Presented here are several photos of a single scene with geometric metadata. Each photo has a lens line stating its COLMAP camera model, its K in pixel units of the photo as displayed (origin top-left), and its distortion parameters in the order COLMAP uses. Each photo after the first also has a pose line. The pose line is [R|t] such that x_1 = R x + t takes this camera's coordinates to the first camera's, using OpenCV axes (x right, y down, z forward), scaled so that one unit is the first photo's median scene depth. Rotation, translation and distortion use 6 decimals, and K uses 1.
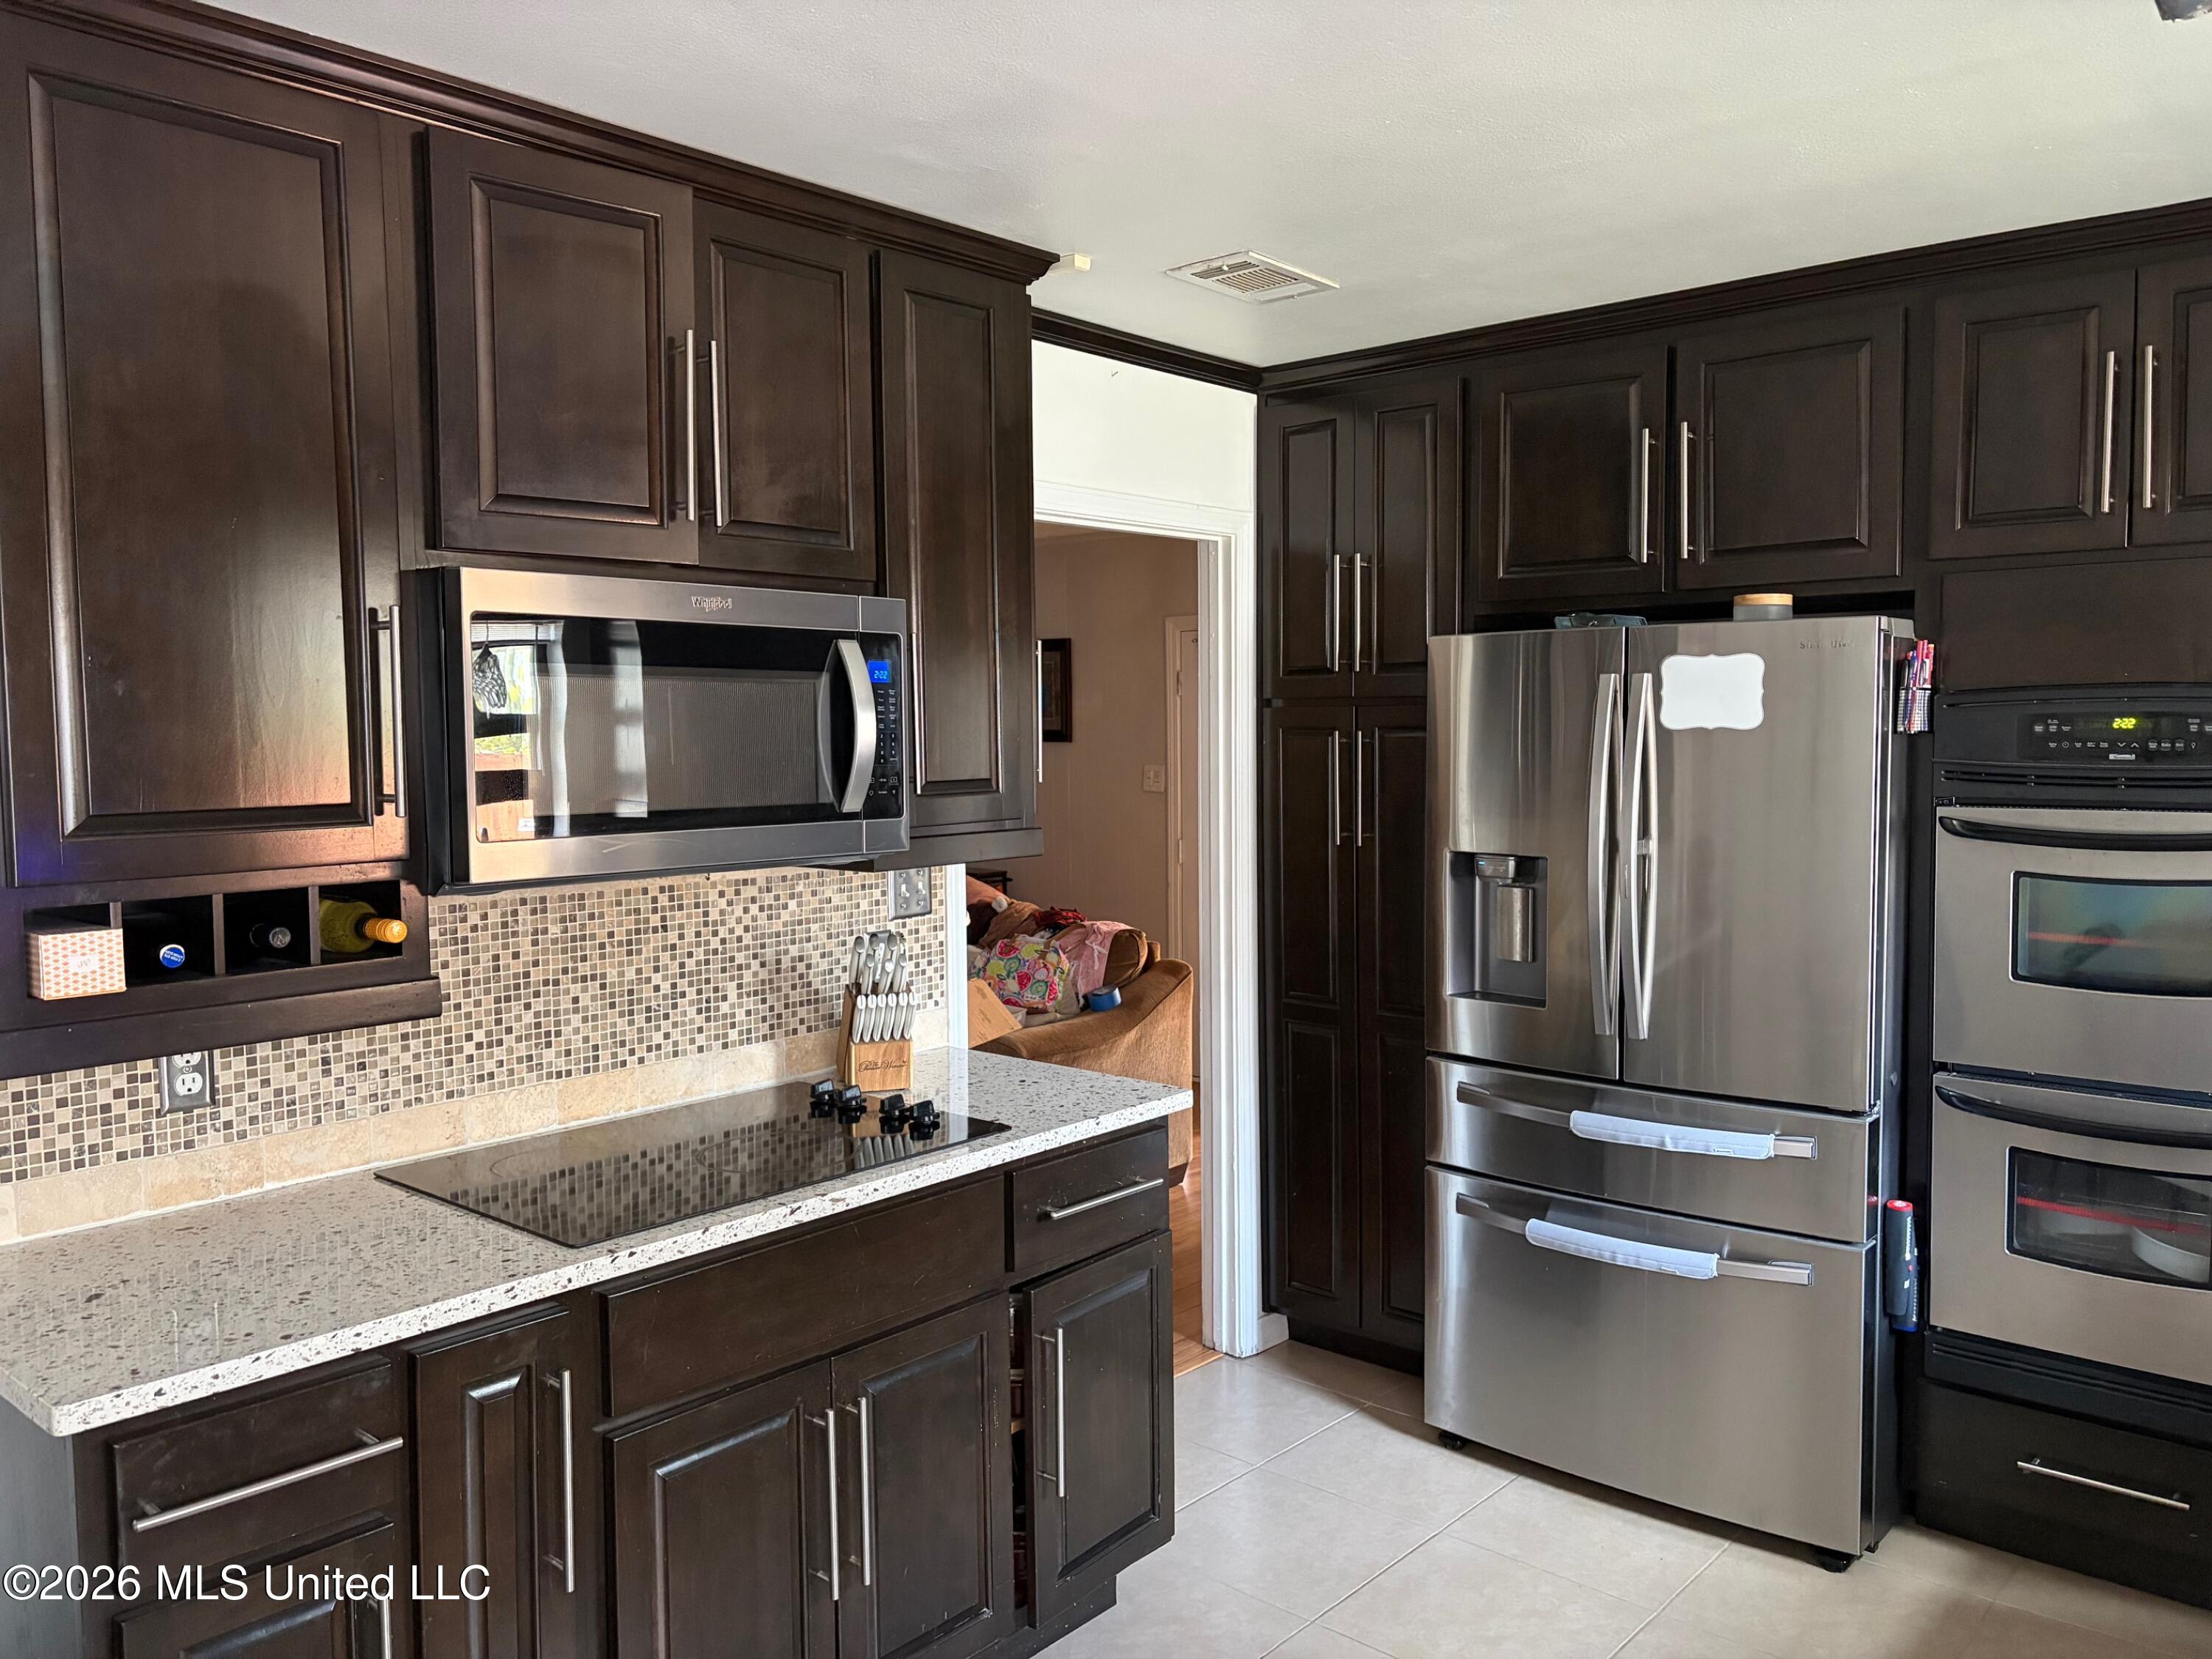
lens RADIAL K [[1666.0, 0, 1111.3], [0, 1666.0, 827.5], [0, 0, 1]] dist [0.034958, -0.022274]
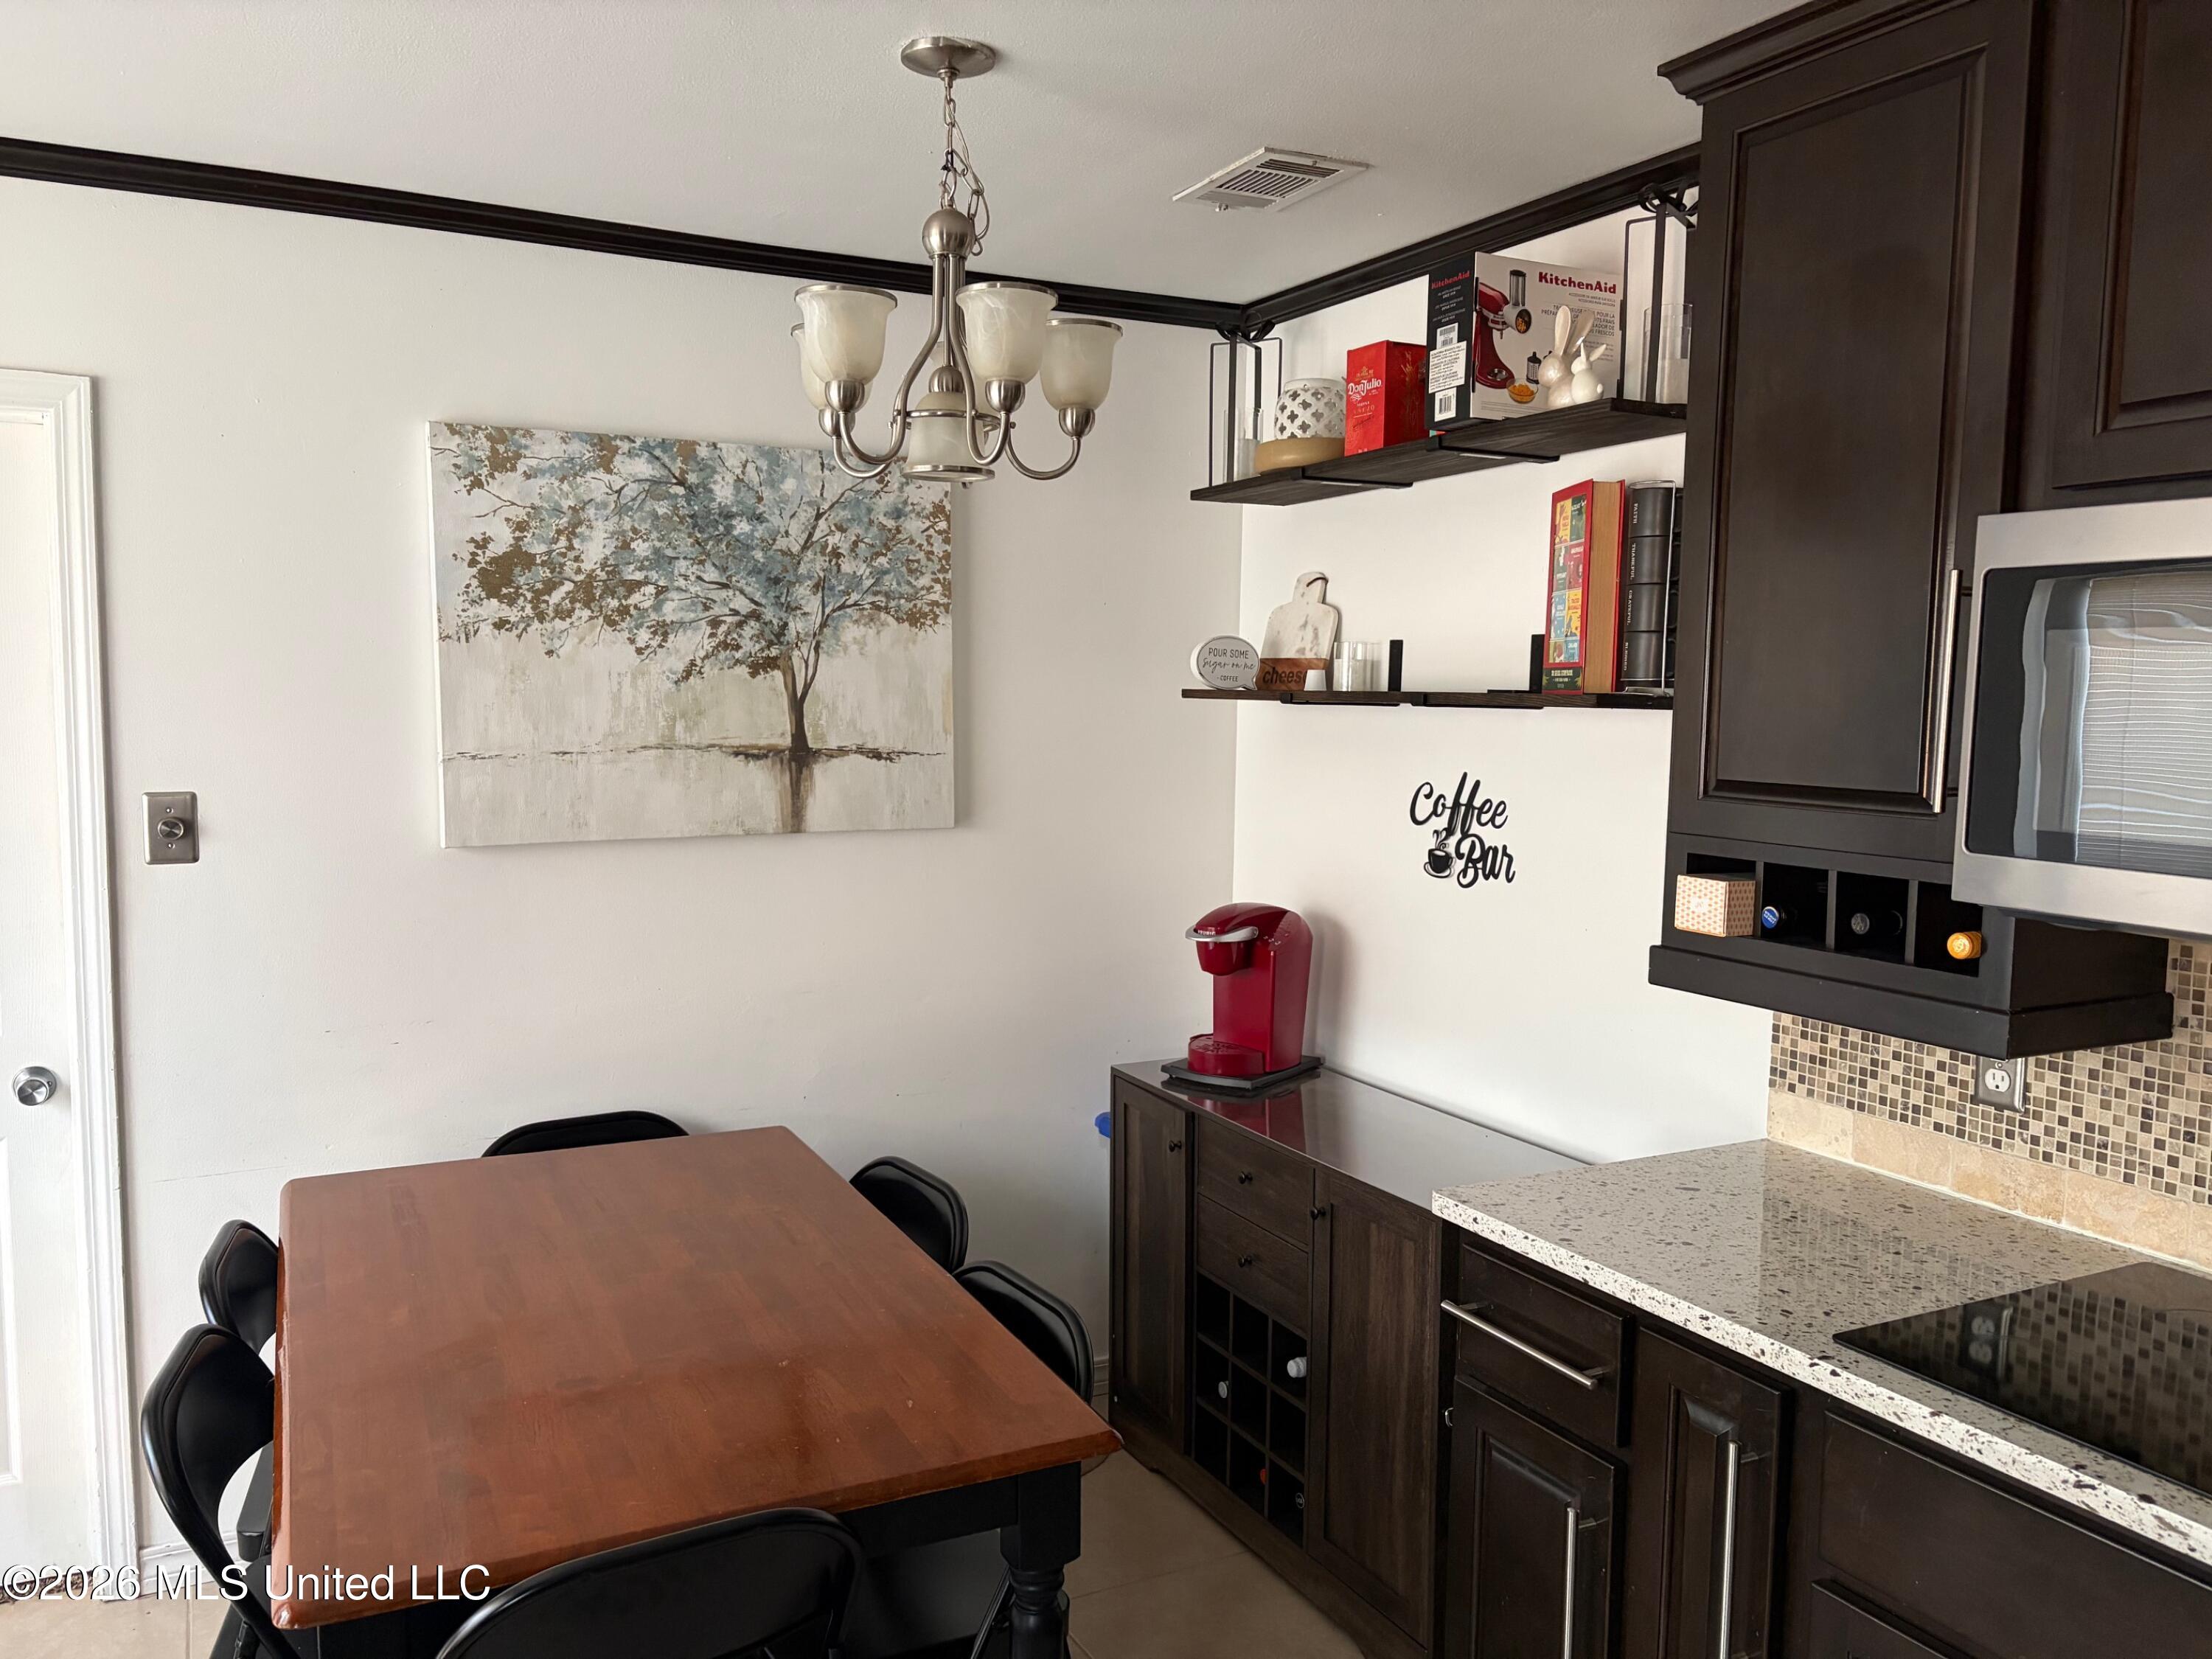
lens RADIAL K [[1666.0, 0, 1104.3], [0, 1666.0, 824.1], [0, 0, 1]] dist [0.034958, -0.022274]
pose [[-0.348069, 0.084016, -0.933697, 0.498222], [-0.072304, 0.990603, 0.116091, -0.065242], [0.934676, 0.107917, -0.338724, 0.808960]]
